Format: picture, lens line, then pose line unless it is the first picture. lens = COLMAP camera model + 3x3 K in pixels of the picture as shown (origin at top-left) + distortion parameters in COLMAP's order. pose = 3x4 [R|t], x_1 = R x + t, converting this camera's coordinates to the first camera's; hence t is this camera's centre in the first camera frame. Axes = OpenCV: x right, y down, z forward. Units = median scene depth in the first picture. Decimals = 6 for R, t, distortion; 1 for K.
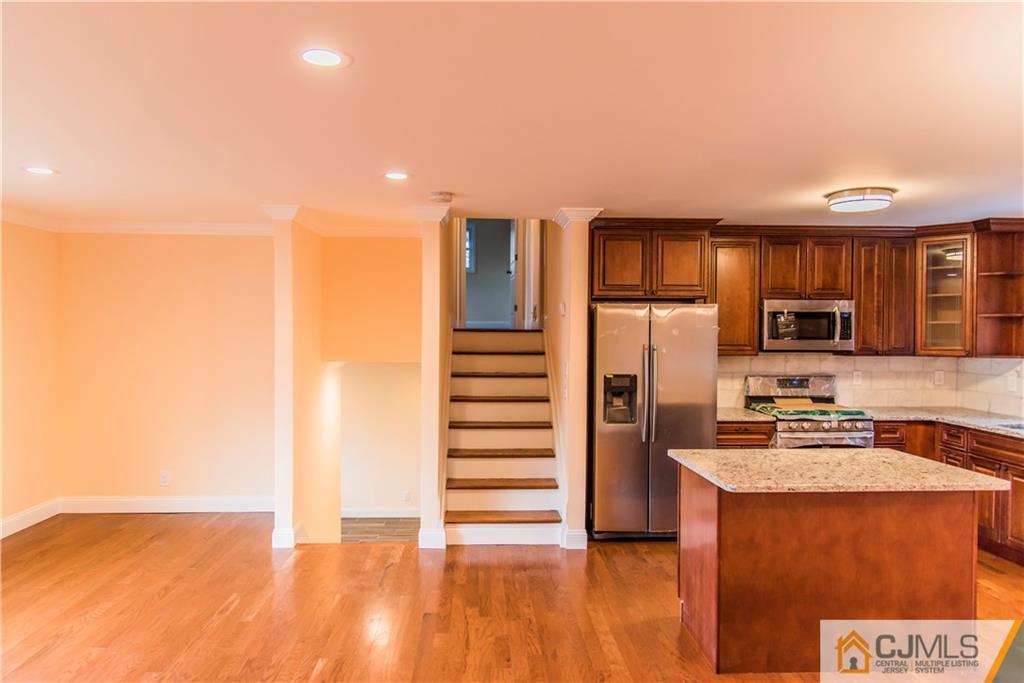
lens RADIAL K [[679.3, 0, 508.9], [0, 679.3, 345.1], [0, 0, 1]] dist [0.012294, -0.003947]
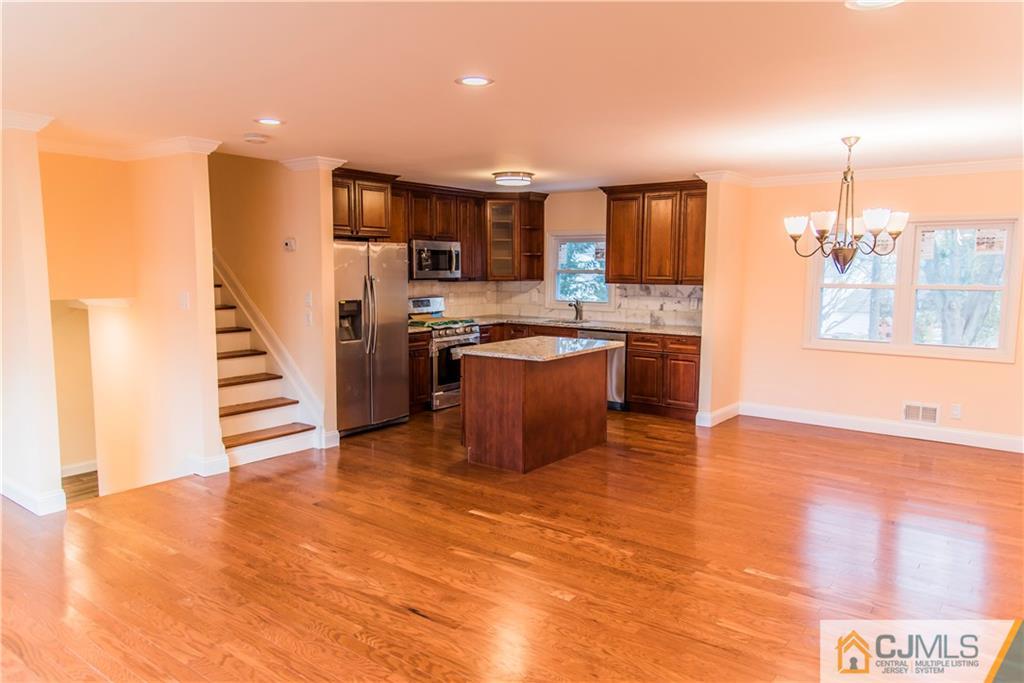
lens RADIAL K [[705.5, 0, 513.3], [0, 705.5, 348.1], [0, 0, 1]] dist [0.035112, -0.002446]
pose [[0.640705, -0.092913, 0.762145, -0.590229], [0.015678, 0.994027, 0.108002, -0.003765], [-0.767627, -0.057249, 0.638335, -0.031681]]
